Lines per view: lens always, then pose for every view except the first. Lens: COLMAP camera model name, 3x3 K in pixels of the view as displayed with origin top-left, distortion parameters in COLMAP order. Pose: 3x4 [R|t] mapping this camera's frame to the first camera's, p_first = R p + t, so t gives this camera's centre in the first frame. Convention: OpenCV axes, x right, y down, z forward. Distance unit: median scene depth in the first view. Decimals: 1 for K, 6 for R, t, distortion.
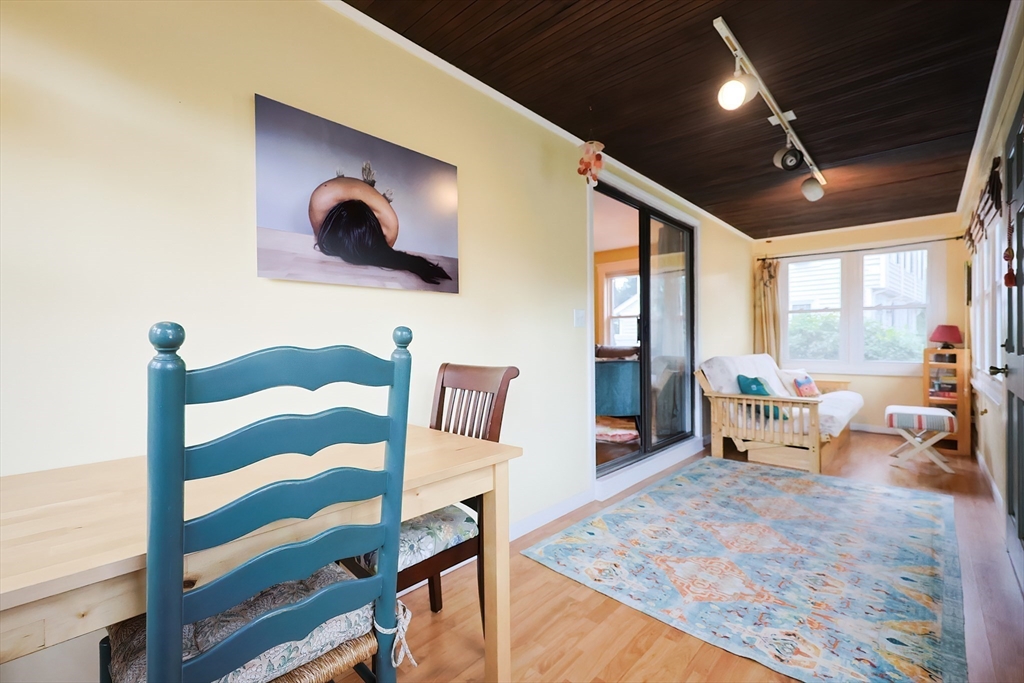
lens RADIAL K [[438.2, 0, 511.8], [0, 438.2, 343.9], [0, 0, 1]] dist [0.001472, -0.000386]
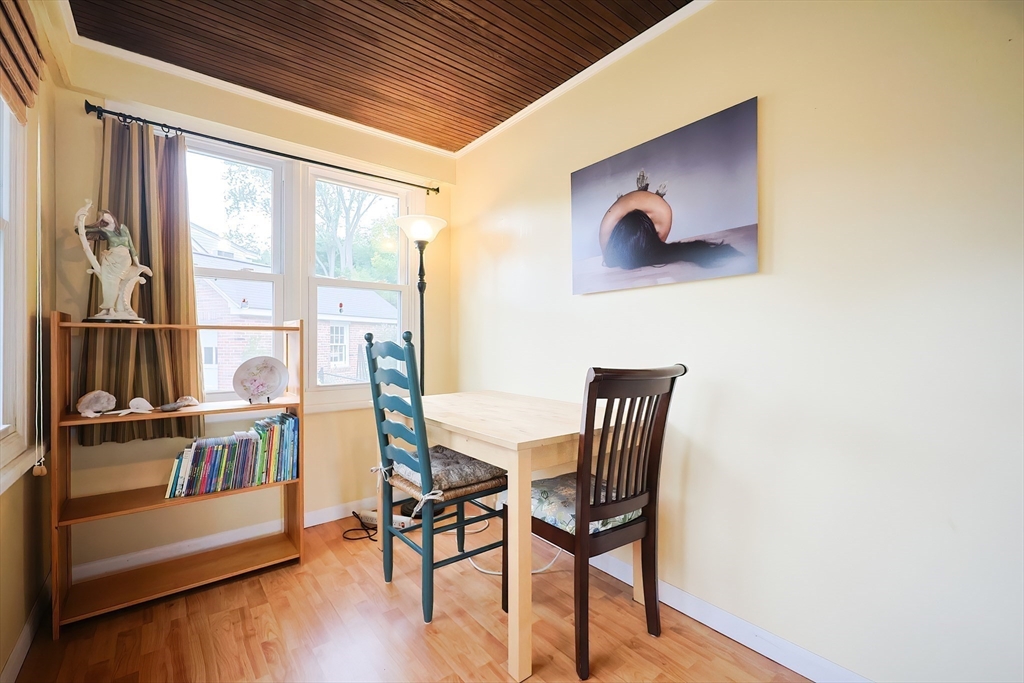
lens RADIAL K [[438.2, 0, 511.2], [0, 438.2, 342.3], [0, 0, 1]] dist [0.001472, -0.000386]
pose [[-0.139576, 0.010275, -0.990158, 0.760881], [-0.007530, 0.999906, 0.011438, -0.006605], [0.990183, 0.009052, -0.139485, 0.826278]]
